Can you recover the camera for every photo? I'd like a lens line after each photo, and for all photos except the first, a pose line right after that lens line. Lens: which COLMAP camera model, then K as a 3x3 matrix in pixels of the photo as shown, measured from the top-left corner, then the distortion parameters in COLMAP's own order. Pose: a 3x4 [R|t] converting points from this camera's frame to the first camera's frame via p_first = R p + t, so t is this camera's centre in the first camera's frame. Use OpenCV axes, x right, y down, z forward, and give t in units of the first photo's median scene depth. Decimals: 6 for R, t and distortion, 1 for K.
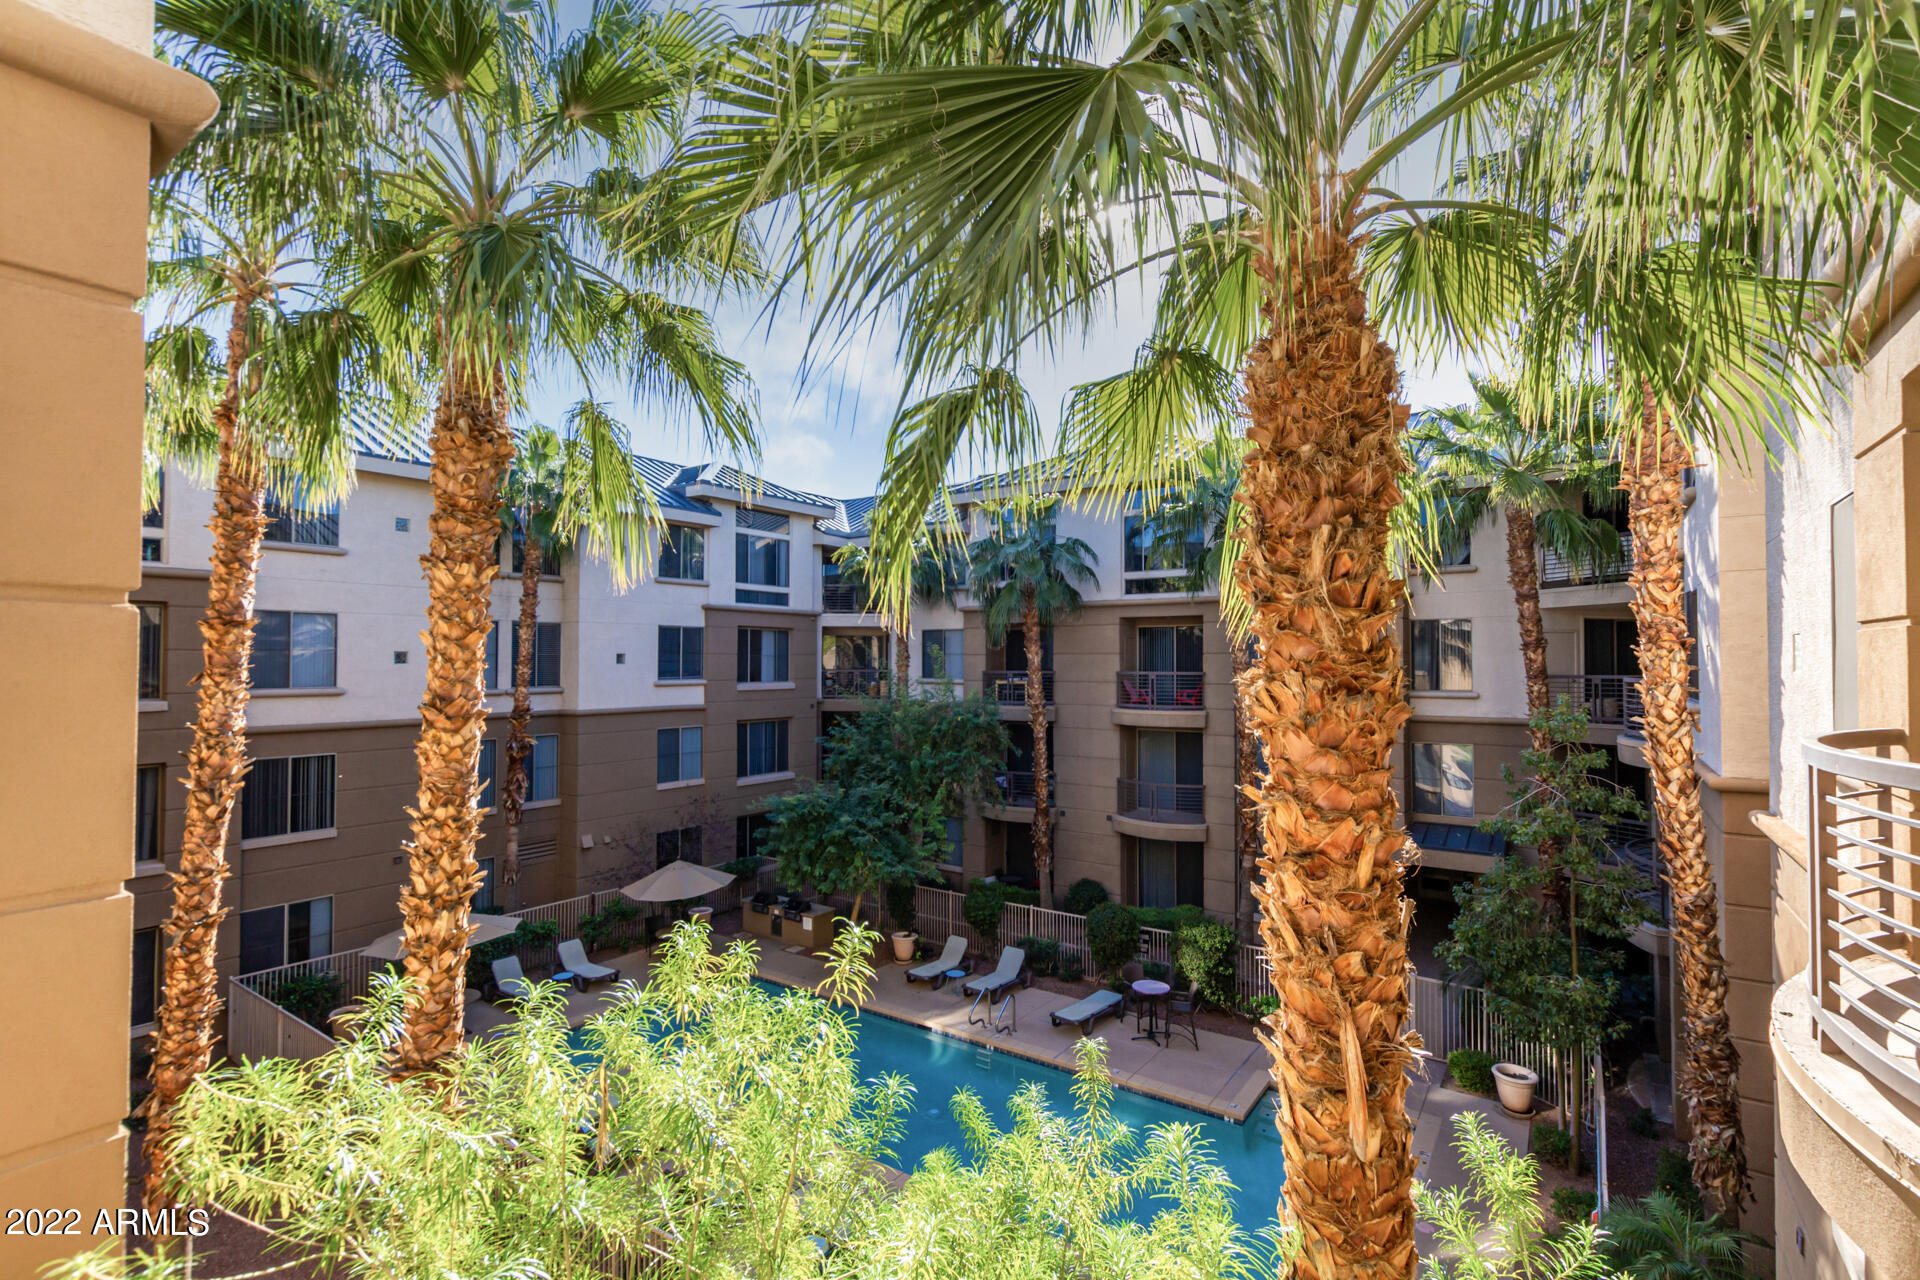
lens RADIAL K [[876.6, 0, 971.3], [0, 876.6, 644.9], [0, 0, 1]] dist [0.007335, 0.000106]
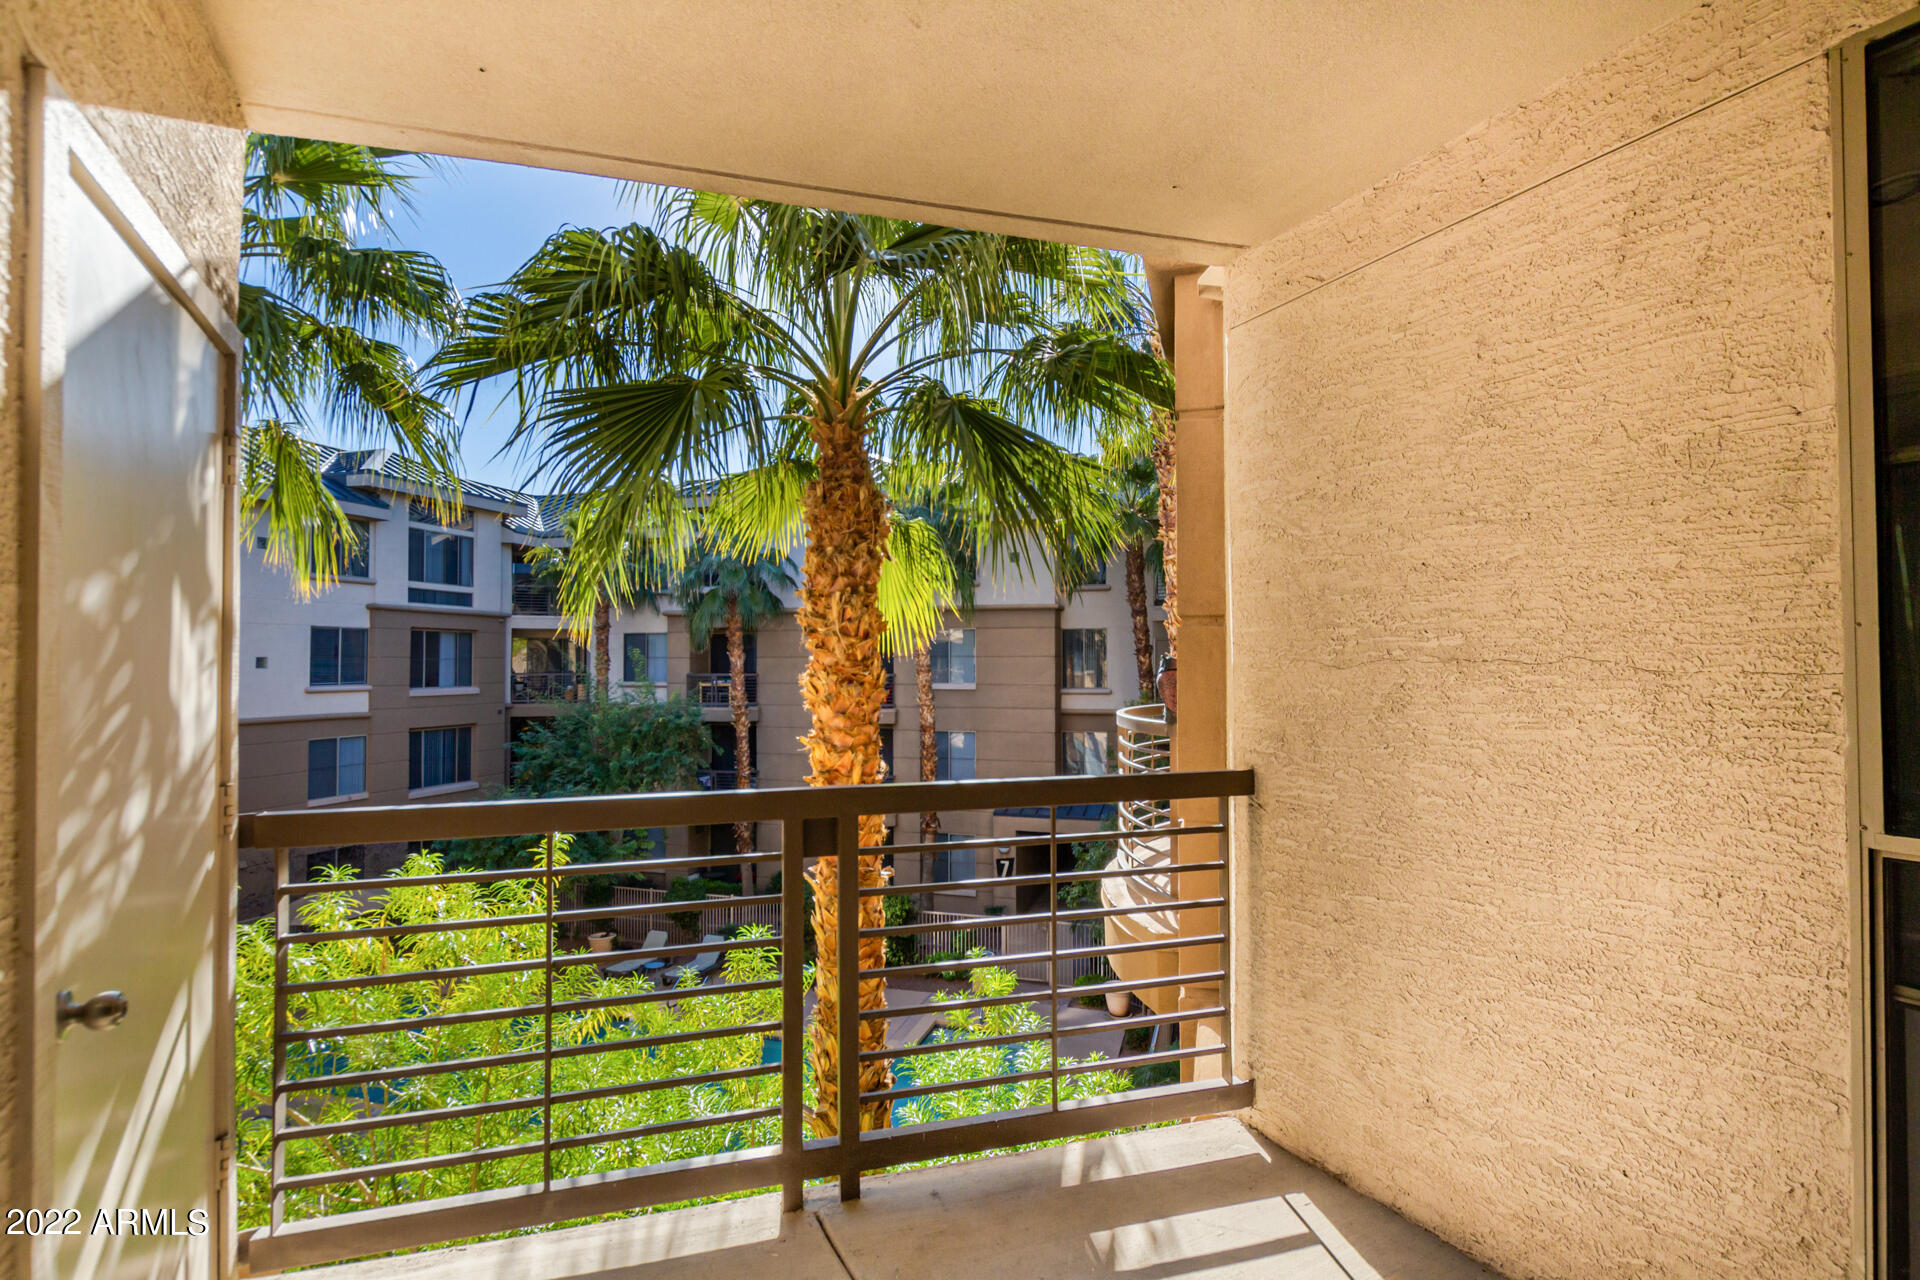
lens RADIAL K [[882.0, 0, 963.5], [0, 882.0, 647.8], [0, 0, 1]] dist [0.019133, 0.000344]
pose [[0.953308, 0.003391, 0.301979, 0.012587], [-0.003569, 0.999994, 0.000038, -0.002686], [-0.301977, -0.001114, 0.953315, -0.110356]]
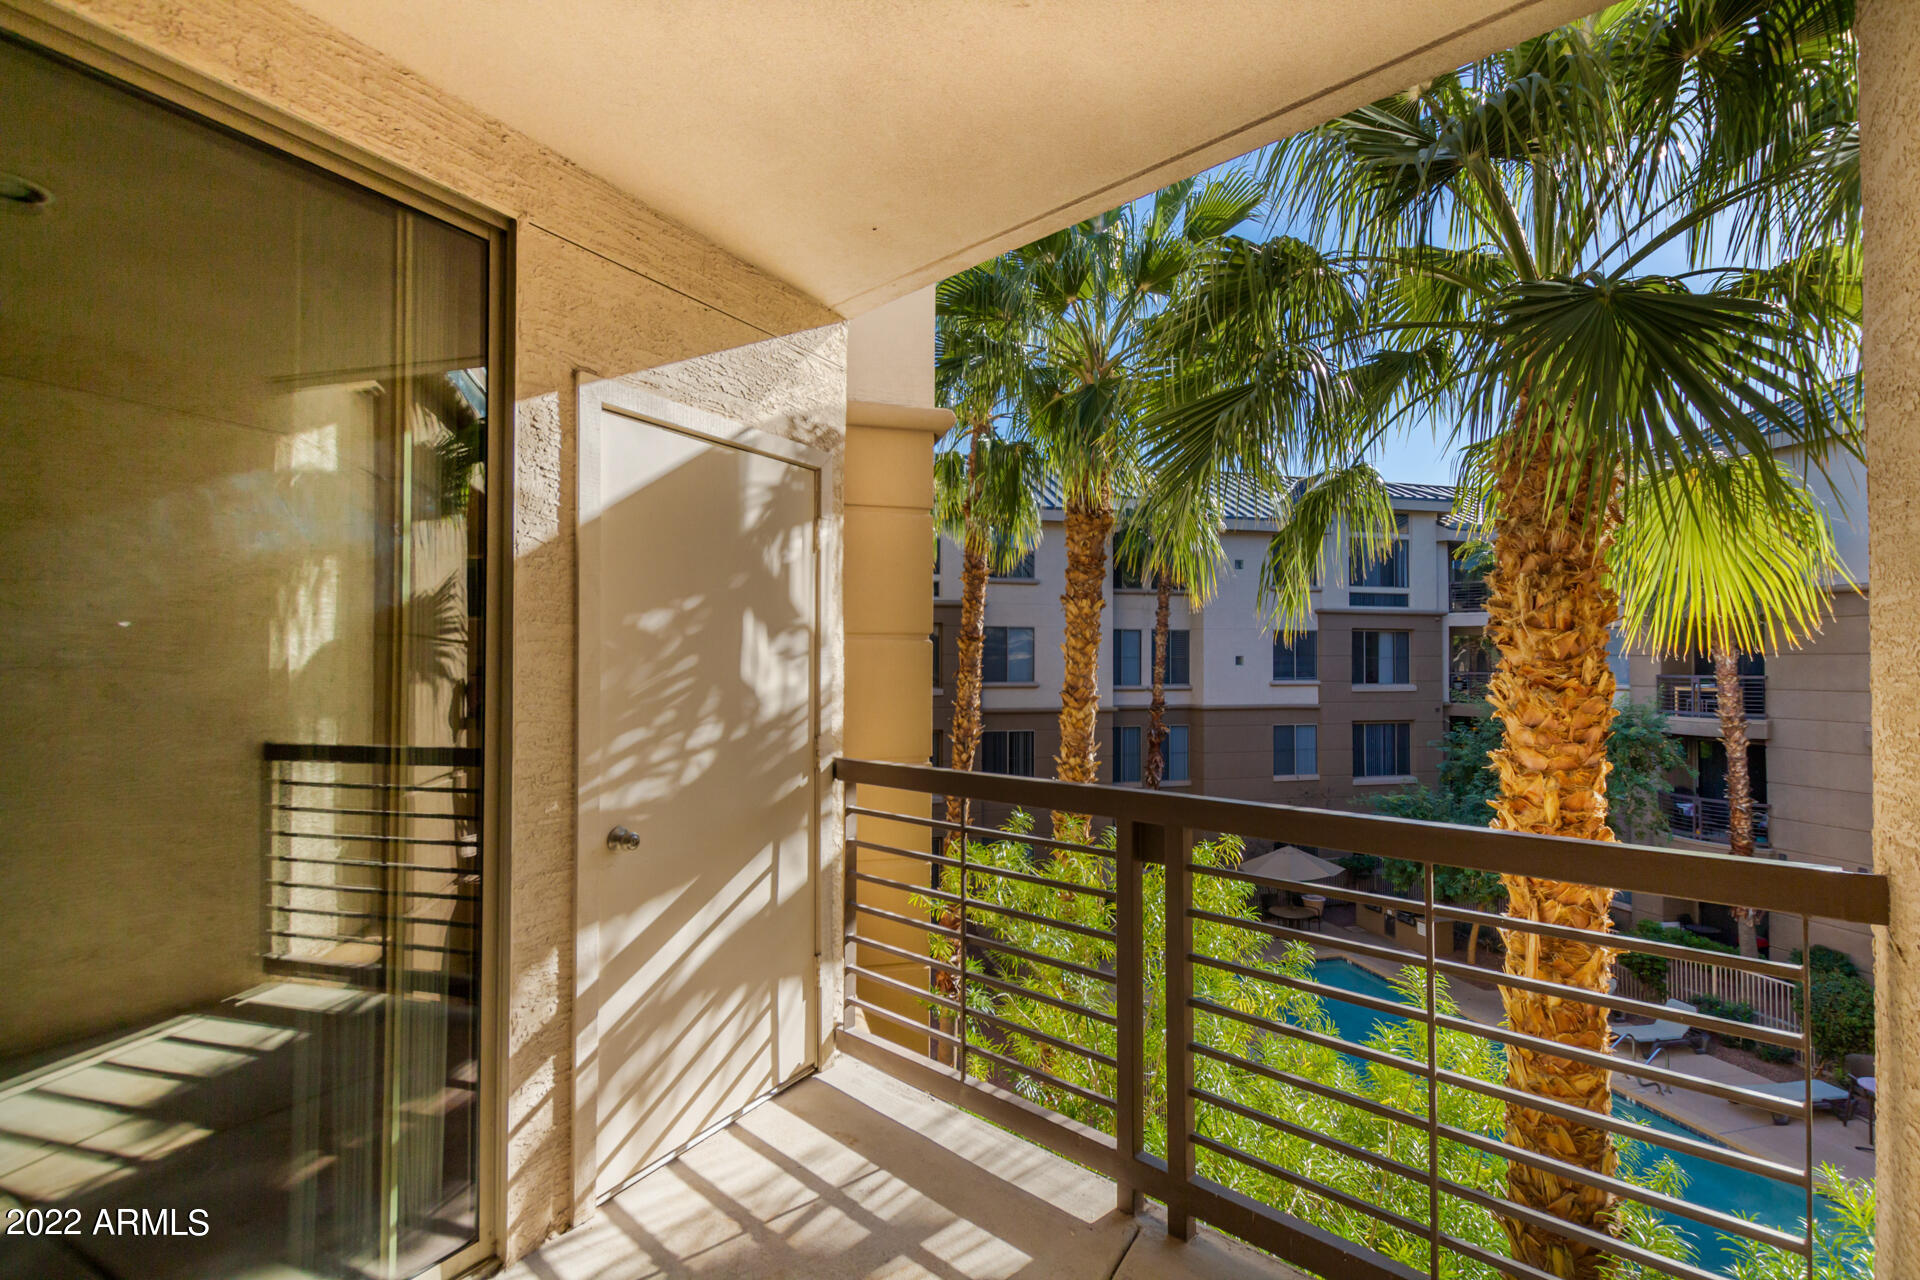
lens RADIAL K [[876.6, 0, 971.3], [0, 876.6, 644.9], [0, 0, 1]] dist [0.007335, 0.000106]
pose [[0.759973, -0.011731, -0.649849, 0.085889], [0.010876, 0.999927, -0.005331, -0.002543], [0.649864, -0.003017, 0.760045, -0.093002]]
